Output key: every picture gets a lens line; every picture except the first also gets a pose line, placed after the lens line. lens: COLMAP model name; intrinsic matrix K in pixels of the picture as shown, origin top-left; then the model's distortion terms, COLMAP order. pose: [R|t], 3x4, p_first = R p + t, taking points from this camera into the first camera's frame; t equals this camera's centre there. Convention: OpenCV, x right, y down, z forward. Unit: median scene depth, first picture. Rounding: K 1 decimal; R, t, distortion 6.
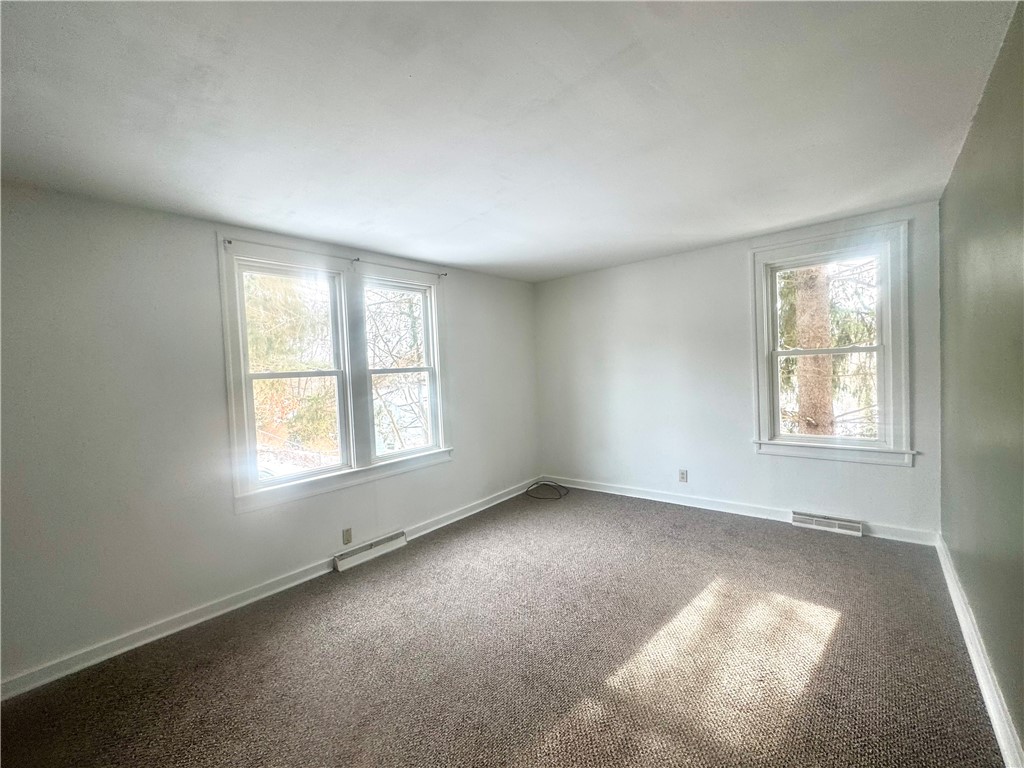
lens RADIAL K [[436.9, 0, 512.0], [0, 436.9, 384.0], [0, 0, 1]] dist [-0.002070, -0.000507]
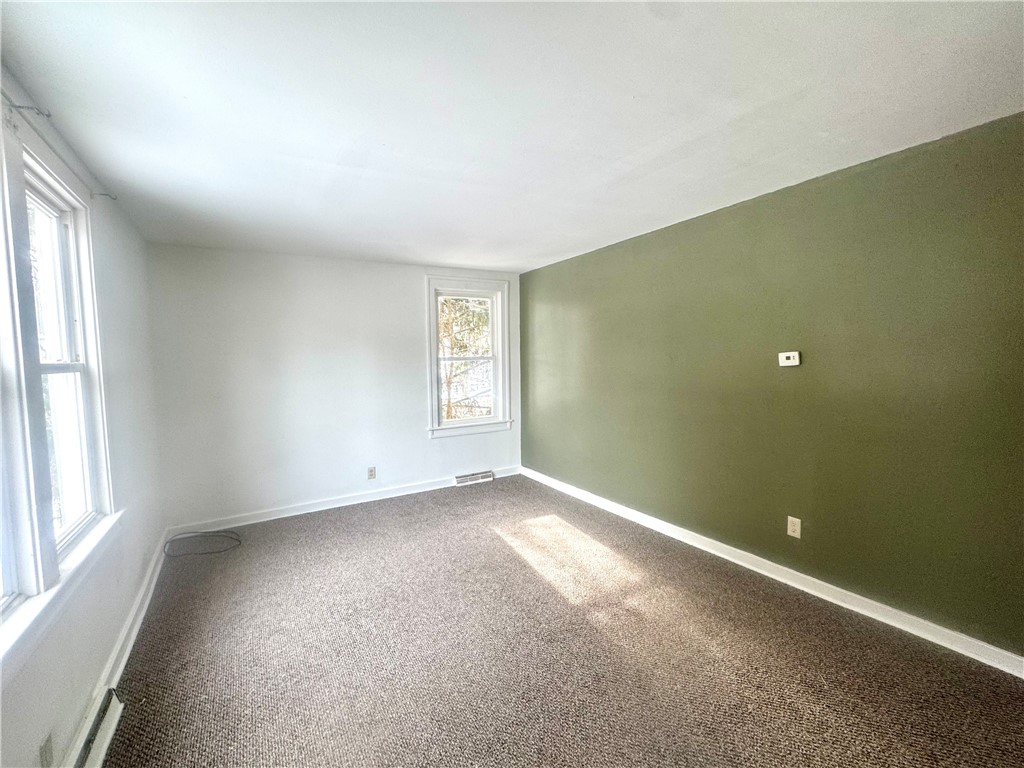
lens RADIAL K [[436.9, 0, 512.0], [0, 436.9, 384.0], [0, 0, 1]] dist [-0.002070, -0.000507]
pose [[0.324814, -0.020717, 0.945551, -0.591624], [0.042776, 0.999059, 0.007195, 0.004125], [-0.944810, 0.038110, 0.325395, 0.401876]]
